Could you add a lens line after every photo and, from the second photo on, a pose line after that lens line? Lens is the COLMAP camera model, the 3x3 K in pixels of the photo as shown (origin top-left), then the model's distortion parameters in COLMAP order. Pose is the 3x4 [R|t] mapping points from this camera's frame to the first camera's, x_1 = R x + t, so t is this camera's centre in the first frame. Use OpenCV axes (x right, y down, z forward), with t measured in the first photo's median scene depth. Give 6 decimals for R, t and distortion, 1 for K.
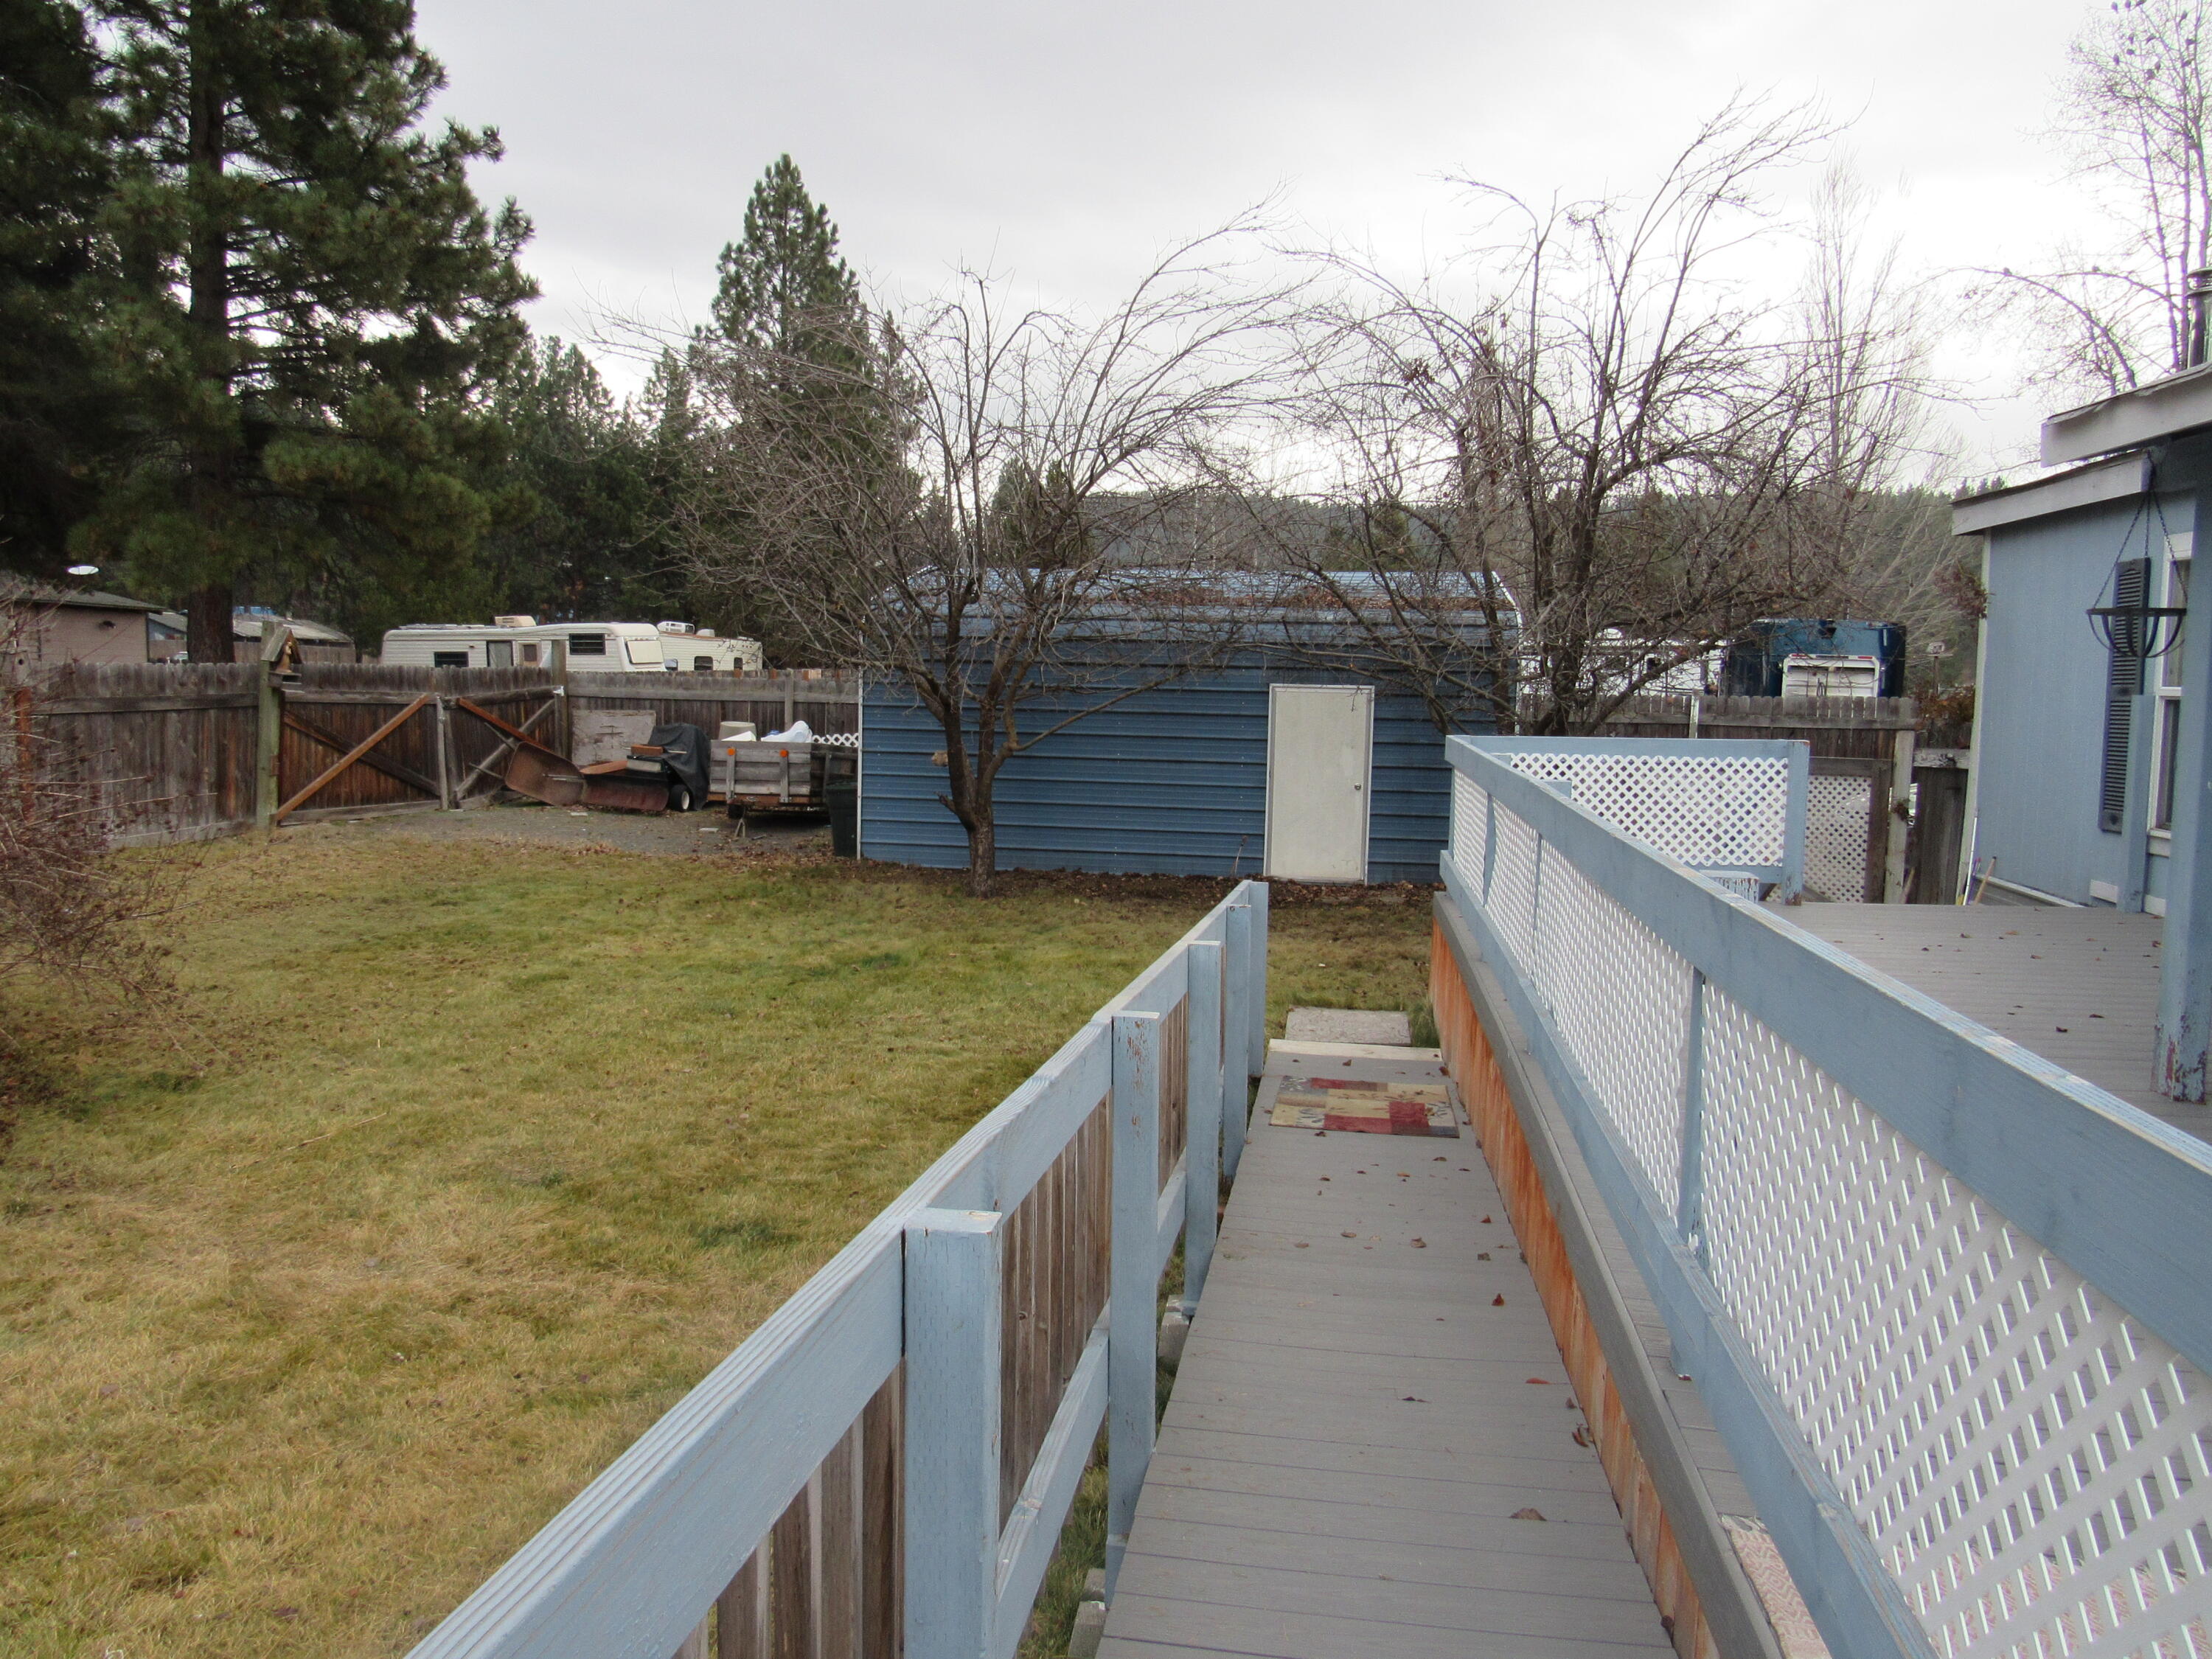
lens RADIAL K [[1564.2, 0, 1101.6], [0, 1564.2, 819.8], [0, 0, 1]] dist [-0.026908, -0.006772]
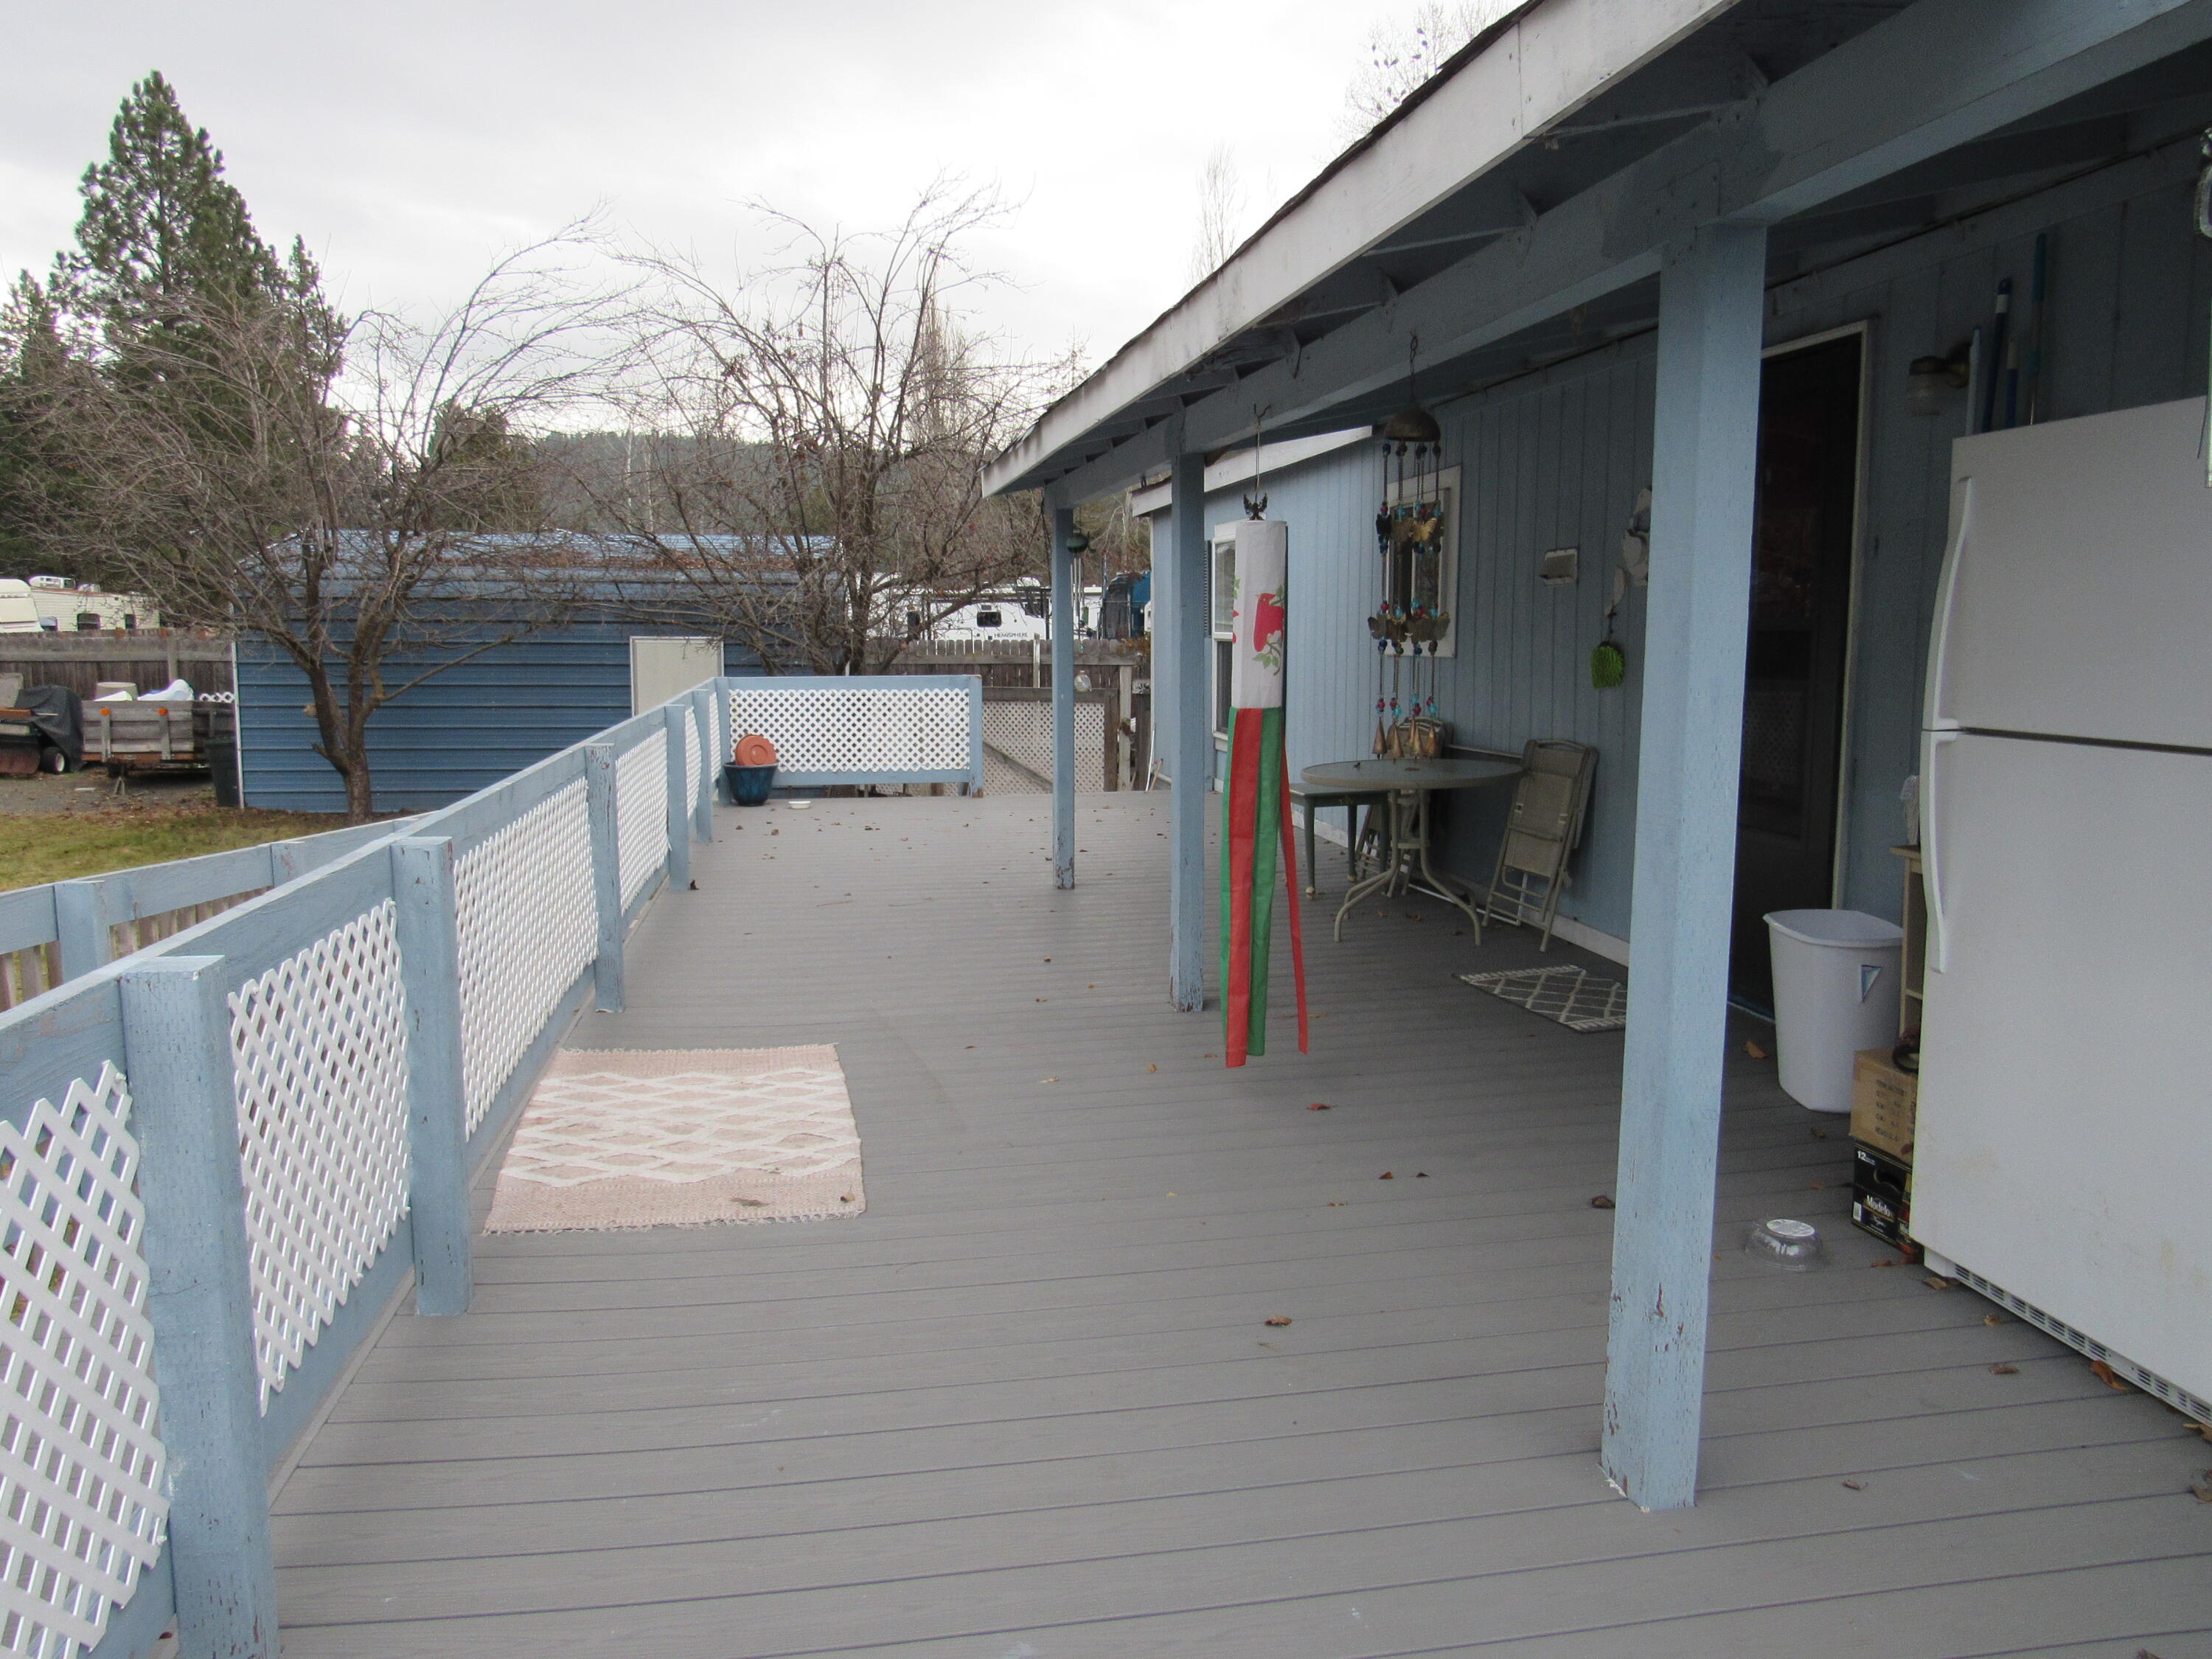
lens RADIAL K [[1564.2, 0, 1112.4], [0, 1564.2, 829.3], [0, 0, 1]] dist [-0.026908, -0.006772]
pose [[0.947359, -0.052358, 0.315865, 0.054778], [0.039633, 0.998128, 0.046581, 0.010502], [-0.317712, -0.031611, 0.947660, -0.143110]]
